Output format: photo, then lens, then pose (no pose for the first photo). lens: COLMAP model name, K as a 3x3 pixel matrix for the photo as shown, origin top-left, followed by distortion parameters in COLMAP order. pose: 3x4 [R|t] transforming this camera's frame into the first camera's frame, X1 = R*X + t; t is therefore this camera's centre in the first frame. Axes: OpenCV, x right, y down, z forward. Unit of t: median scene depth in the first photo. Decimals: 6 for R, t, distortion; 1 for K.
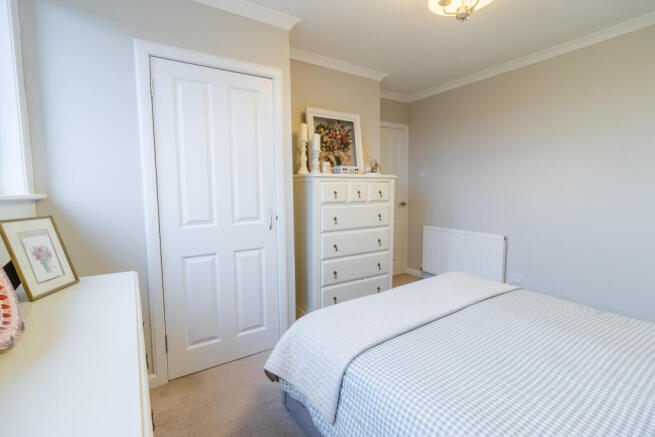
lens RADIAL K [[304.0, 0, 329.4], [0, 304.0, 210.2], [0, 0, 1]] dist [0.002417, -0.000023]
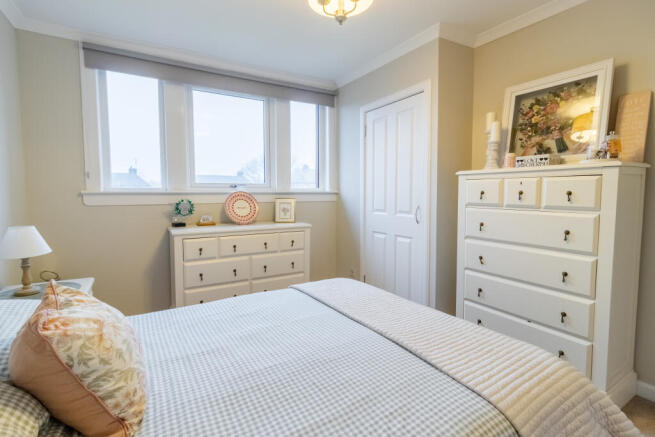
lens RADIAL K [[315.9, 0, 328.3], [0, 315.9, 211.8], [0, 0, 1]] dist [0.000354, -0.000021]
pose [[-0.040397, 0.075808, -0.996304, 0.875562], [-0.063383, 0.994915, 0.078272, -0.045881], [0.997171, 0.066311, -0.035387, 0.608545]]
